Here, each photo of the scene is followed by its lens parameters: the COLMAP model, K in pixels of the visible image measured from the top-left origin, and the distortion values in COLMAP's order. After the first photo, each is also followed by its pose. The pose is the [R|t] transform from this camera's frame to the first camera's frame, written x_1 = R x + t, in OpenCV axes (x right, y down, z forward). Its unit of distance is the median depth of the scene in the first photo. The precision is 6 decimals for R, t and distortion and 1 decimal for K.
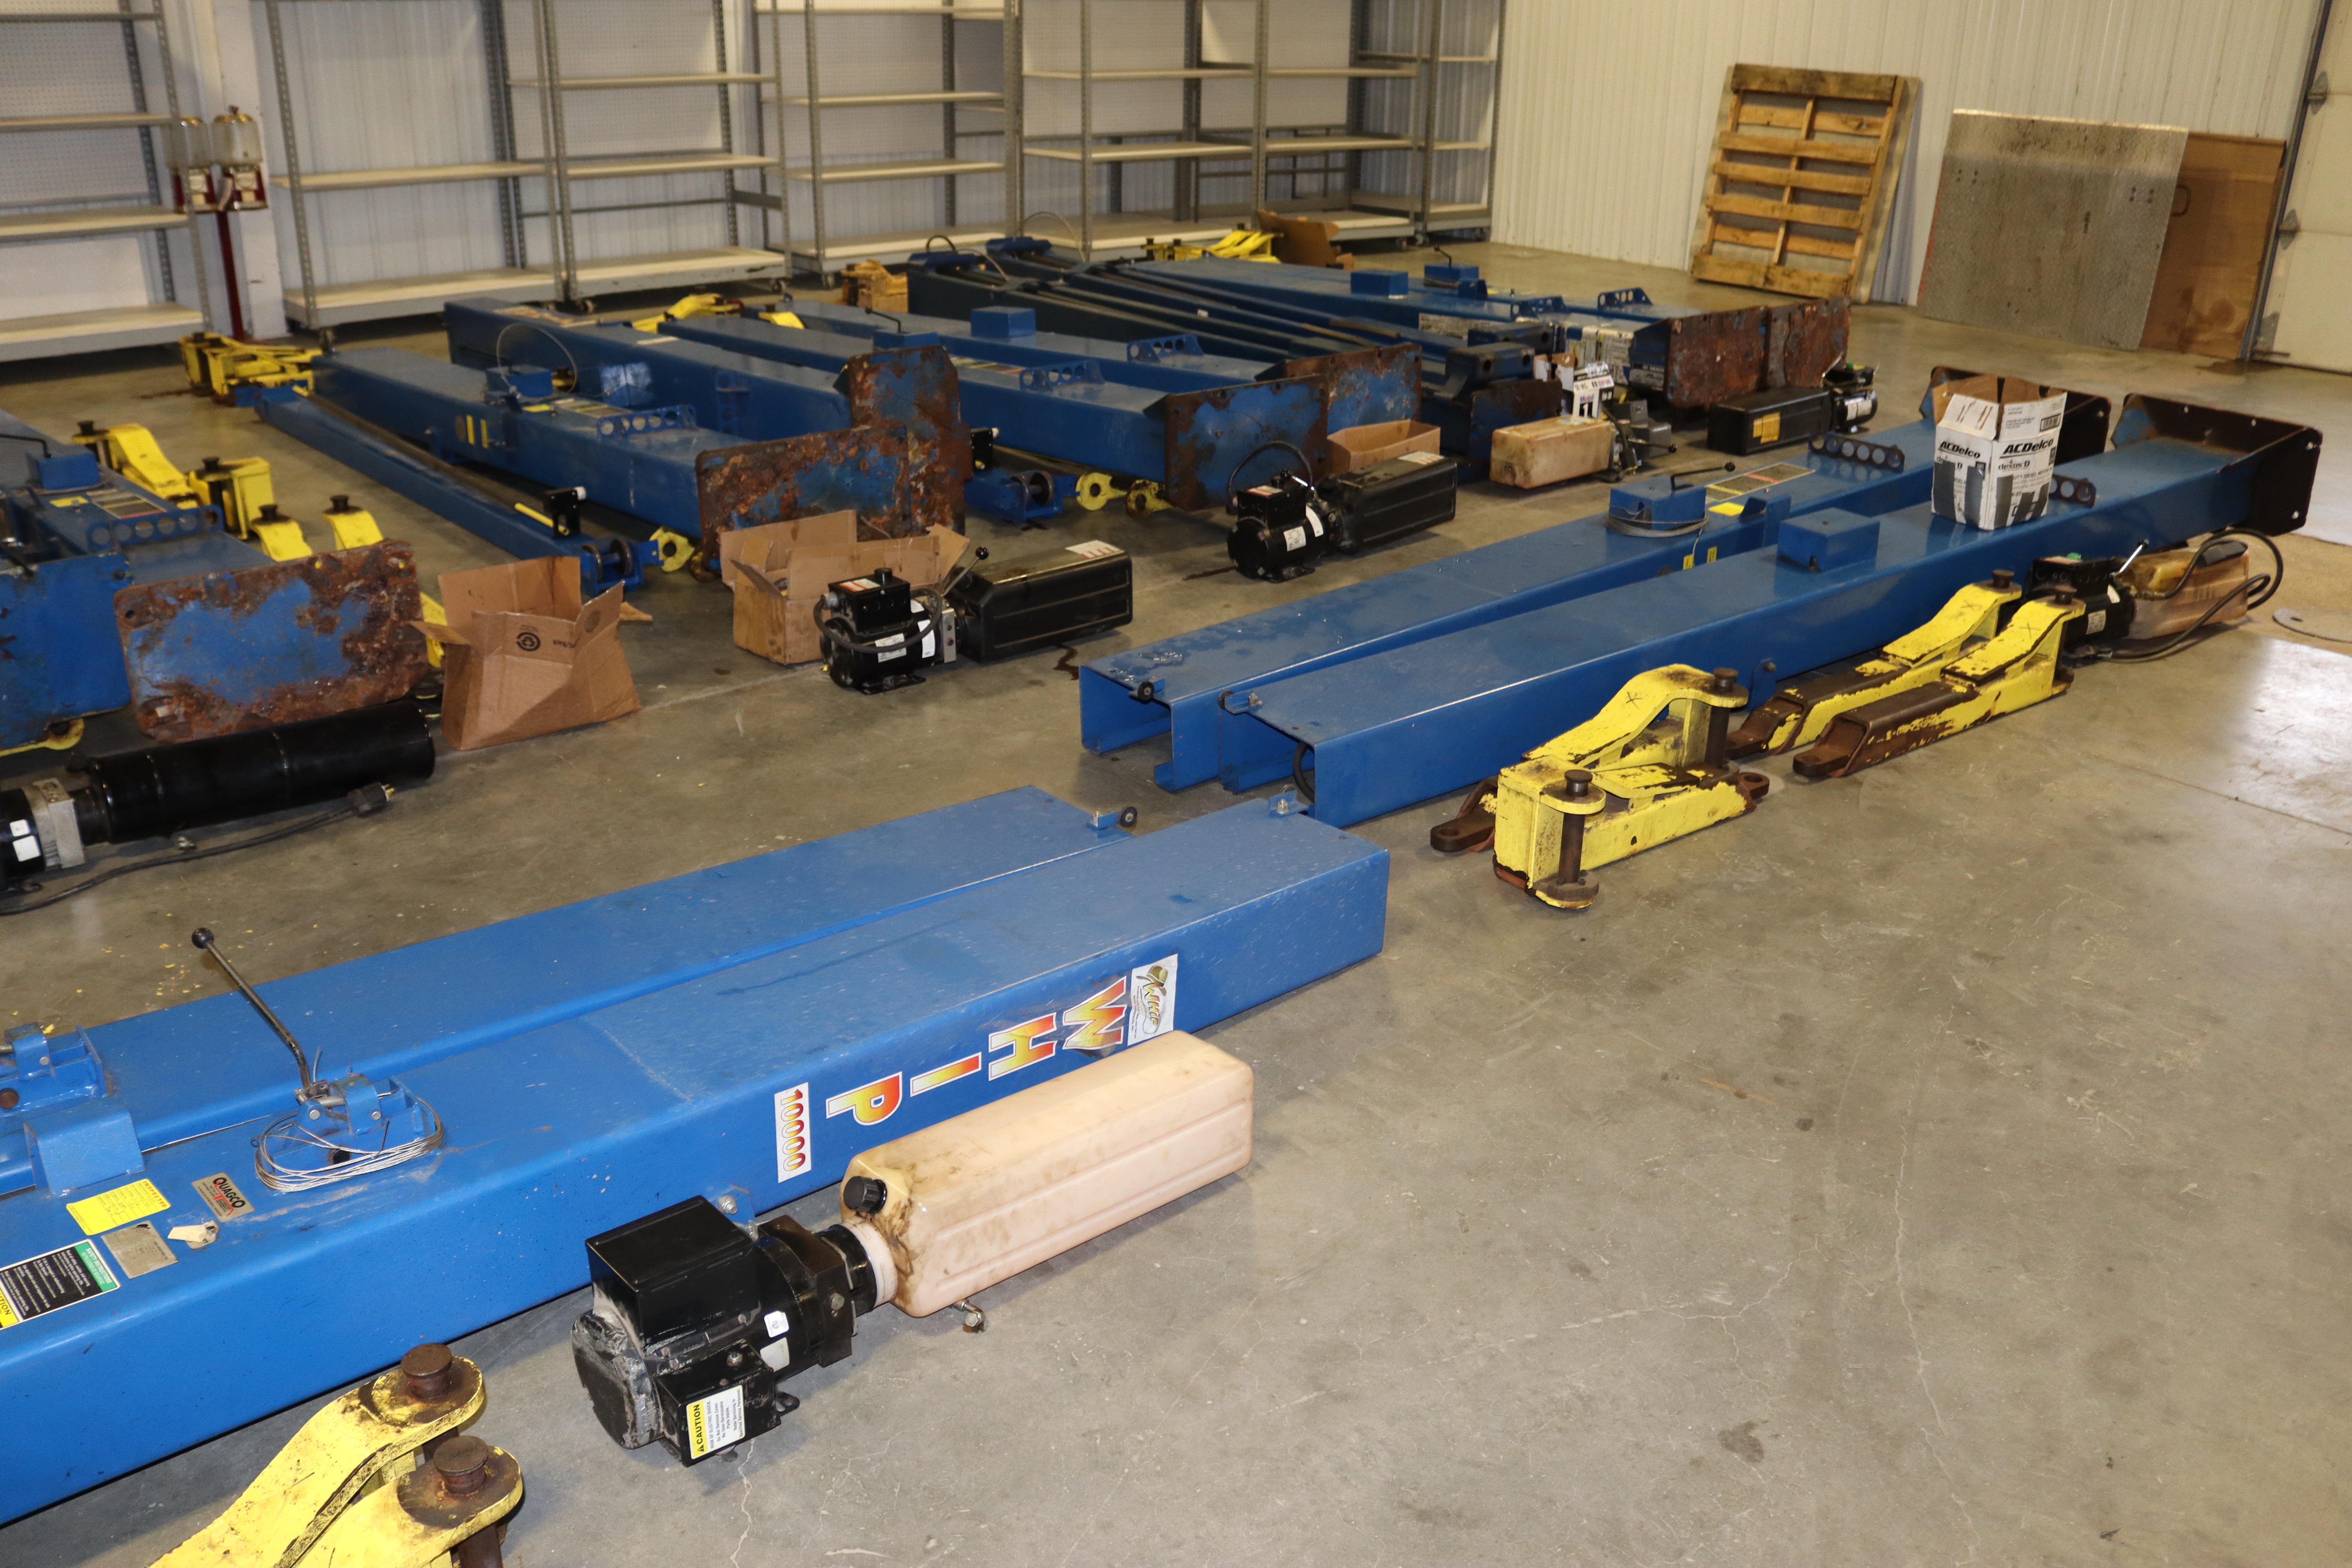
lens RADIAL K [[1955.3, 0, 1156.9], [0, 1955.3, 782.6], [0, 0, 1]] dist [-0.114671, 0.040271]
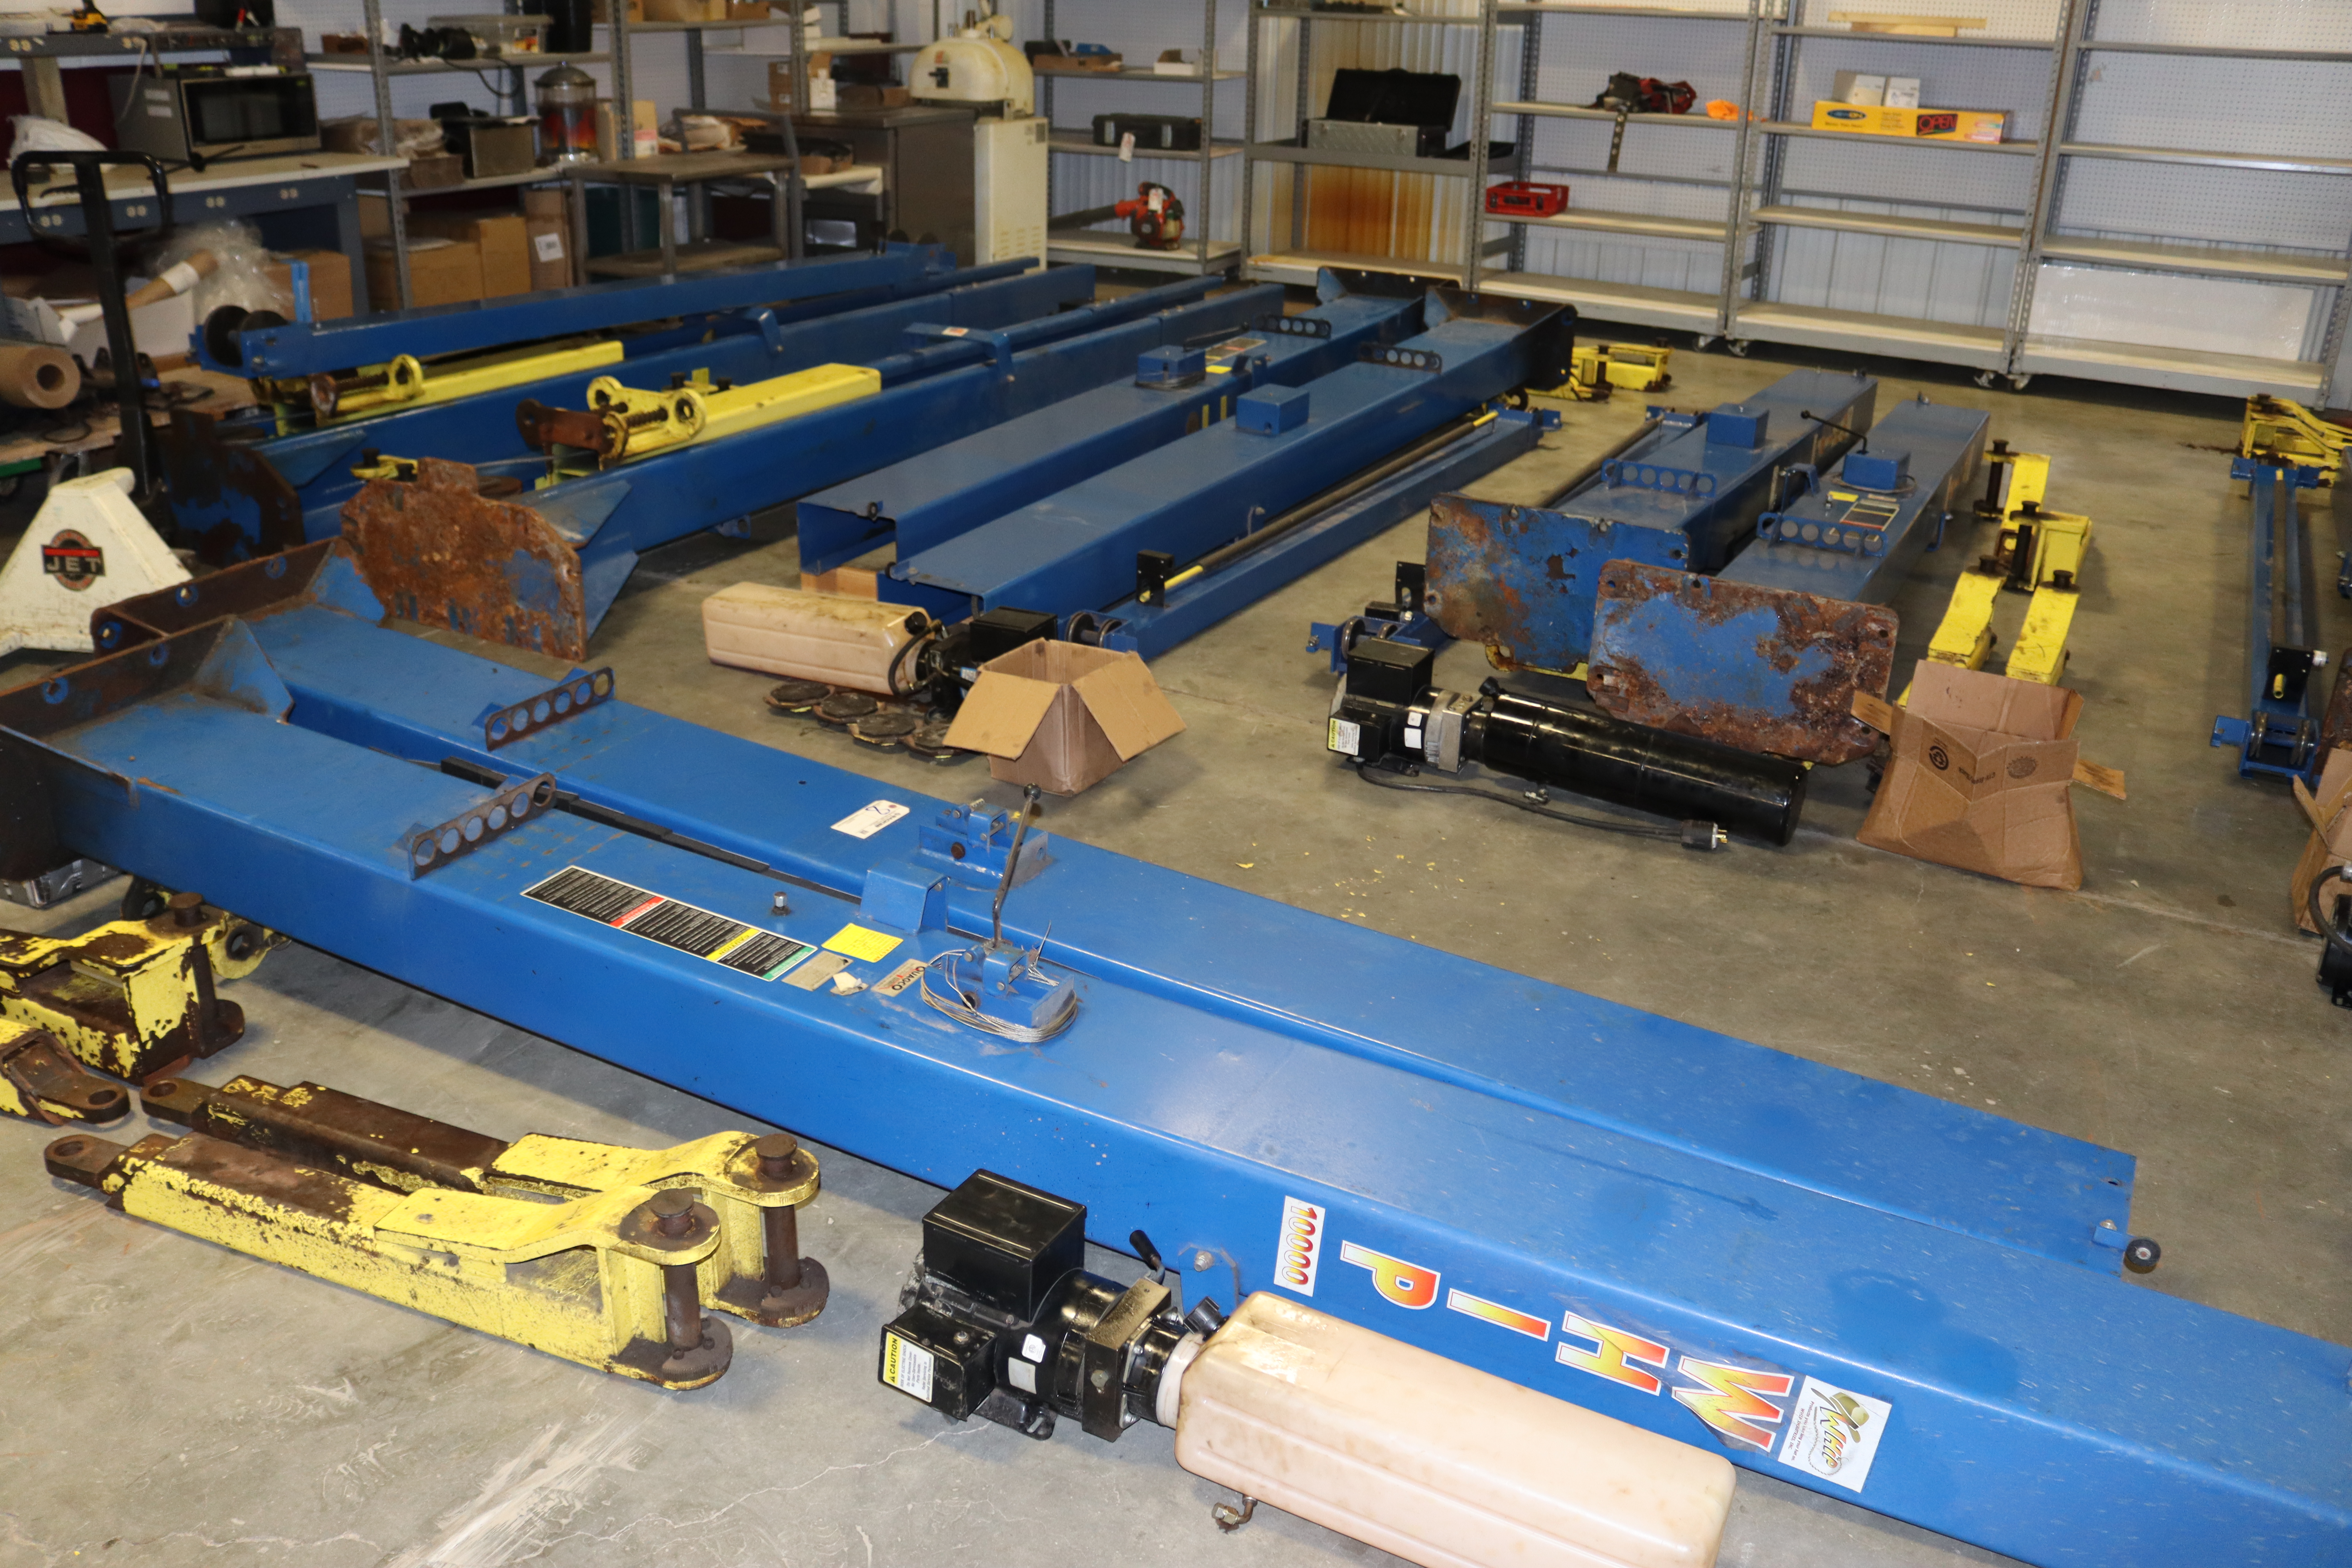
lens RADIAL K [[1955.3, 0, 1160.1], [0, 1955.3, 784.6], [0, 0, 1]] dist [-0.114671, 0.040271]
pose [[0.354219, 0.366677, -0.860277, 0.439928], [-0.378673, 0.897370, 0.226569, -0.176375], [0.855065, 0.245508, 0.456716, 0.400334]]
